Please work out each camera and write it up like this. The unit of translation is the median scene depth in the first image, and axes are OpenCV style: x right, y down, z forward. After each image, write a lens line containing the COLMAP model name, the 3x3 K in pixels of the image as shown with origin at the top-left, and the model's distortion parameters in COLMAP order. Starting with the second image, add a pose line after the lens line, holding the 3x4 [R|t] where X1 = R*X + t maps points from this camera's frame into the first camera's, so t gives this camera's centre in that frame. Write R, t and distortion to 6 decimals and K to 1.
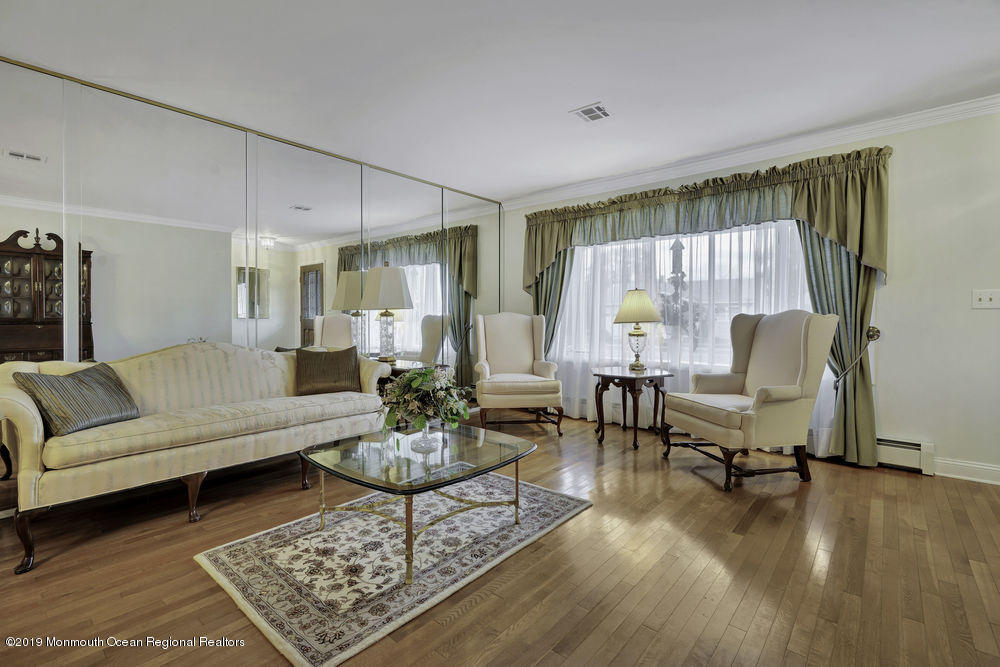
lens RADIAL K [[459.8, 0, 498.5], [0, 459.8, 331.1], [0, 0, 1]] dist [0.001538, 0.000052]
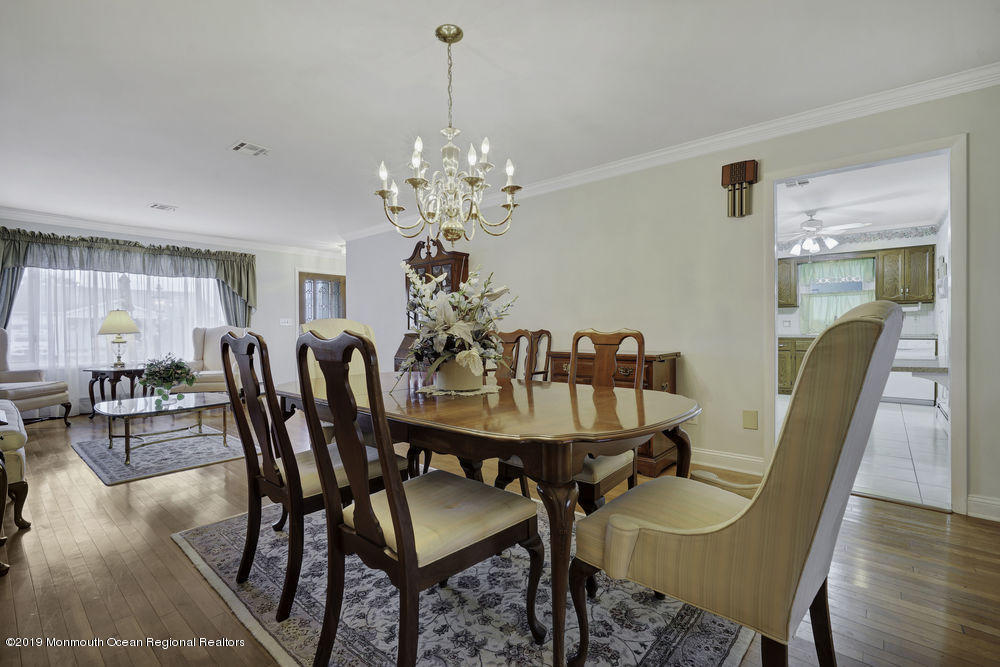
lens RADIAL K [[459.8, 0, 501.8], [0, 459.8, 333.7], [0, 0, 1]] dist [0.001538, 0.000052]
pose [[0.017028, -0.009445, 0.999810, -1.090529], [0.030553, 0.999493, 0.008922, 0.005111], [-0.999388, 0.030395, 0.017308, -0.189426]]
